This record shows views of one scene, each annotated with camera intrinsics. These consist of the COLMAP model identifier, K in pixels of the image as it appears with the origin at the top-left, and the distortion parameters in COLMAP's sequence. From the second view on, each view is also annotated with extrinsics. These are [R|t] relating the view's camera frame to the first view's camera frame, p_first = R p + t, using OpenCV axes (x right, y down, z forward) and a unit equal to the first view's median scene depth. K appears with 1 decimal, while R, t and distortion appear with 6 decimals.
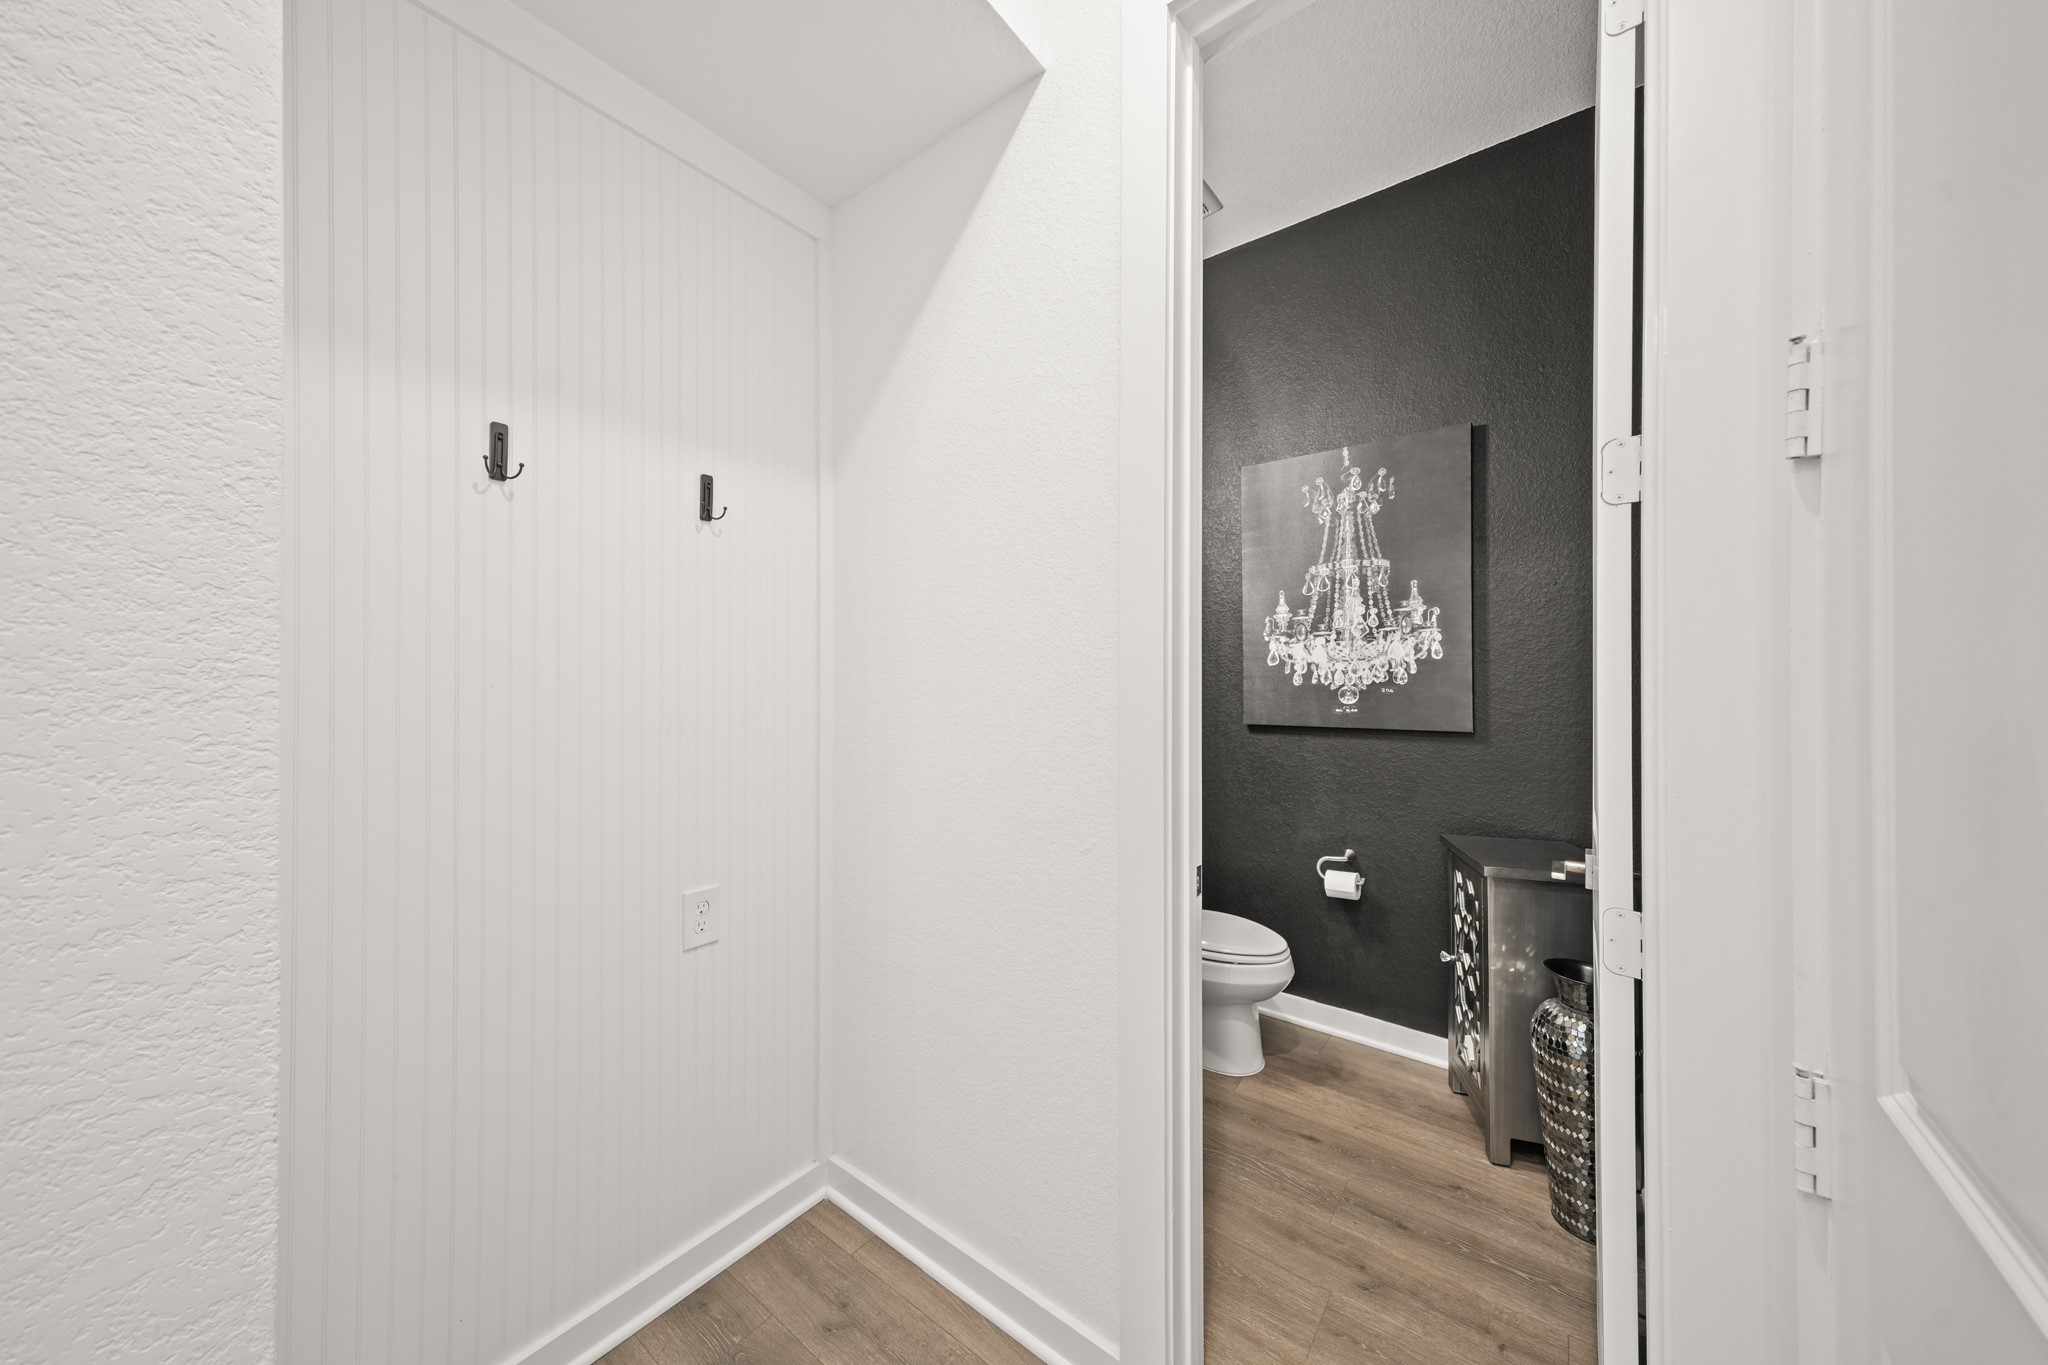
lens RADIAL K [[702.3, 0, 1019.7], [0, 702.3, 679.0], [0, 0, 1]] dist [0.014650, -0.000001]
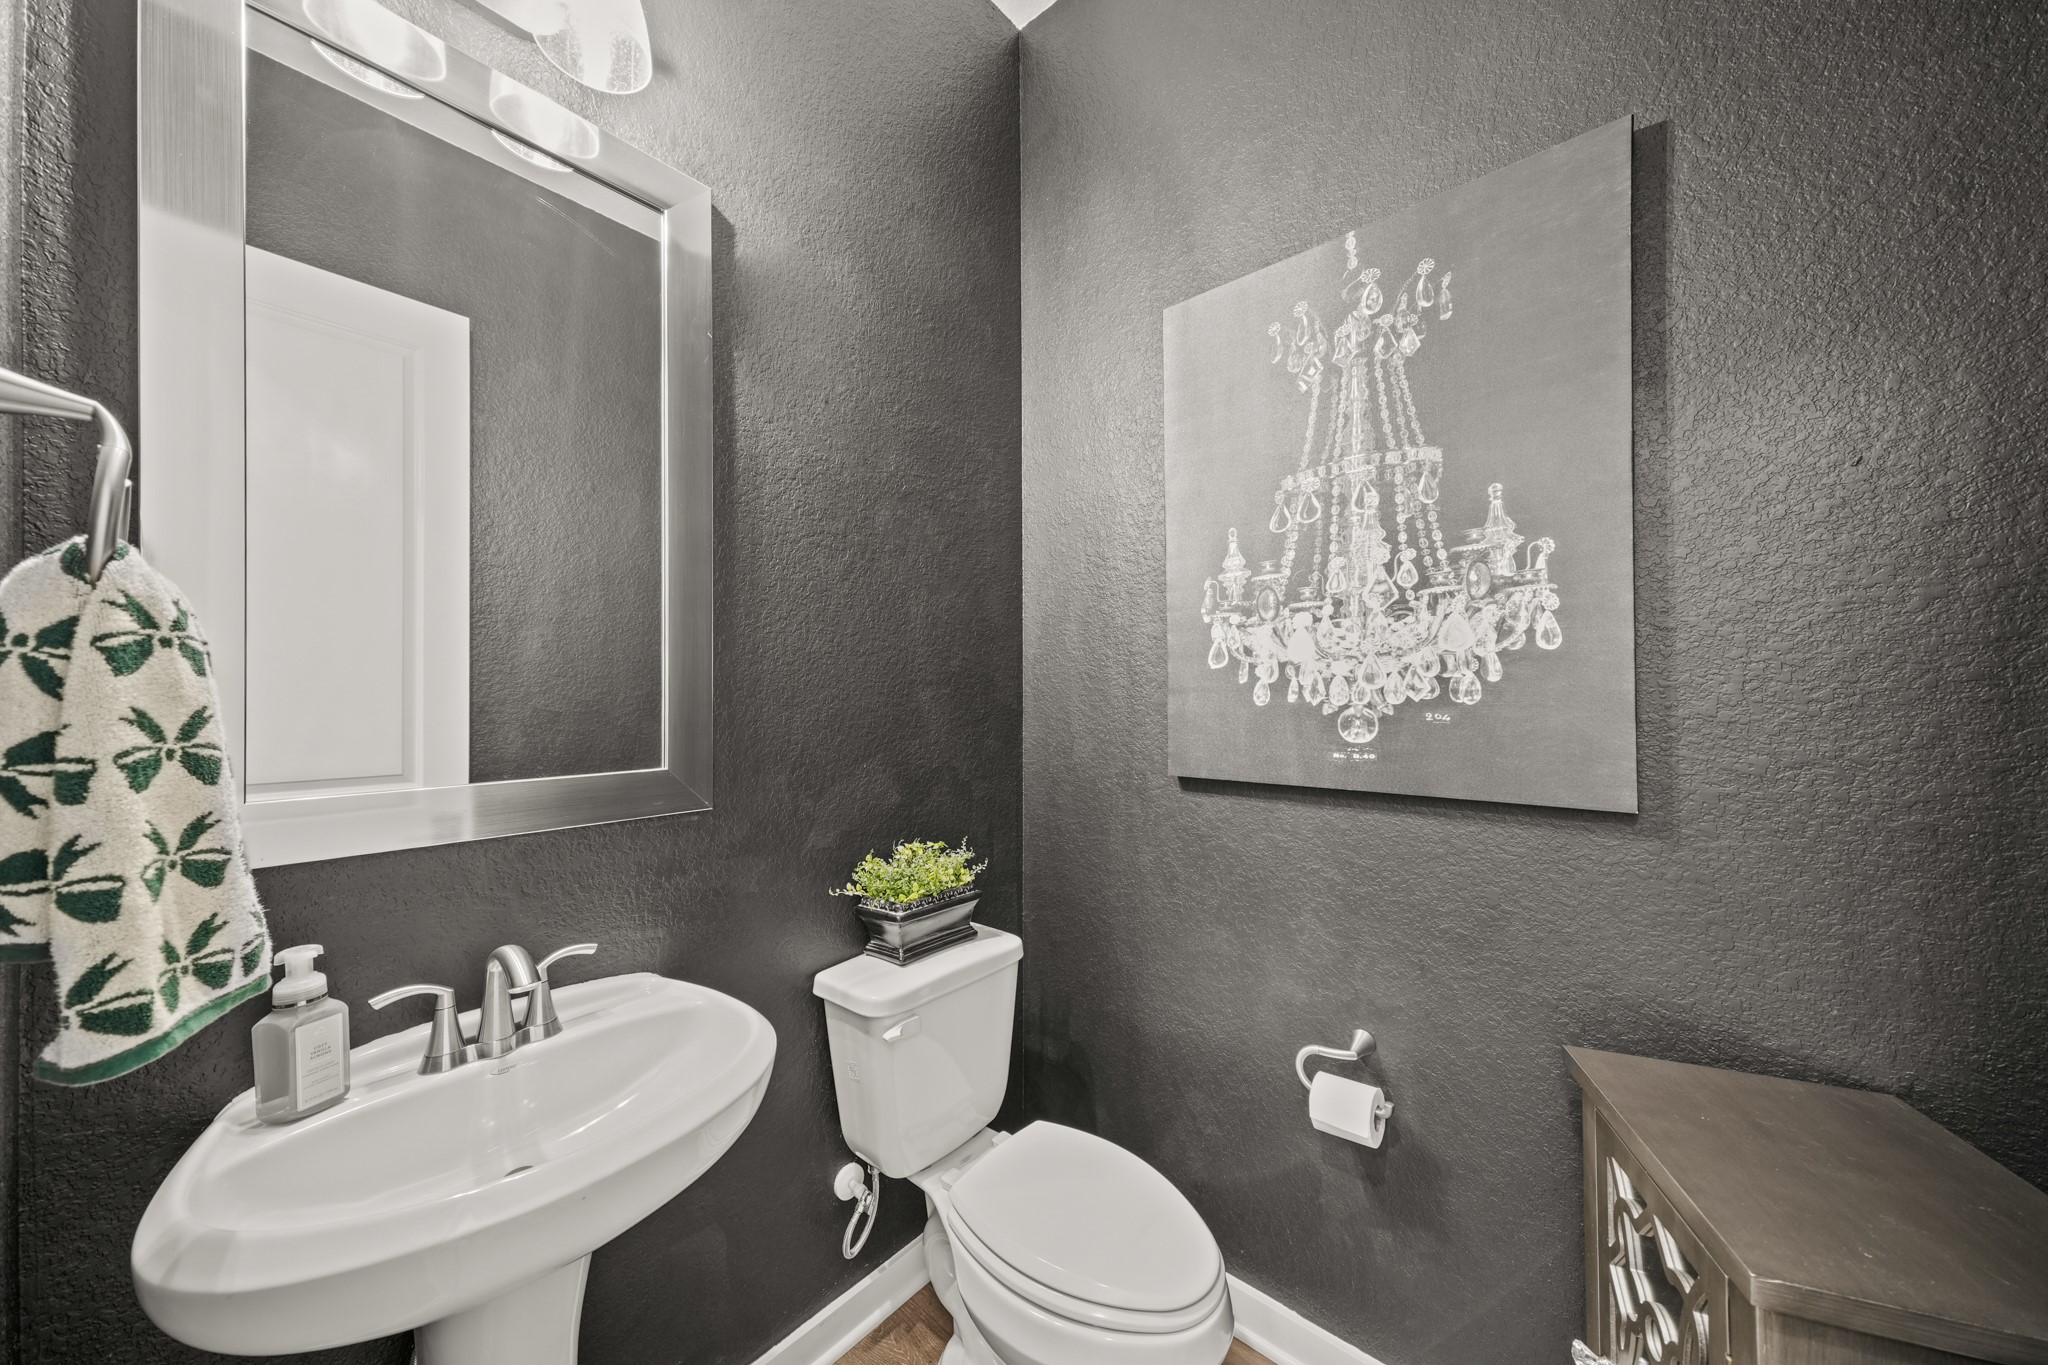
lens RADIAL K [[694.8, 0, 1021.6], [0, 694.8, 690.3], [0, 0, 1]] dist [0.011886, -0.000103]
pose [[0.997952, 0.000232, -0.063964, 0.261955], [-0.000706, 0.999972, -0.007383, 0.001413], [0.063961, 0.007413, 0.997925, 0.493964]]
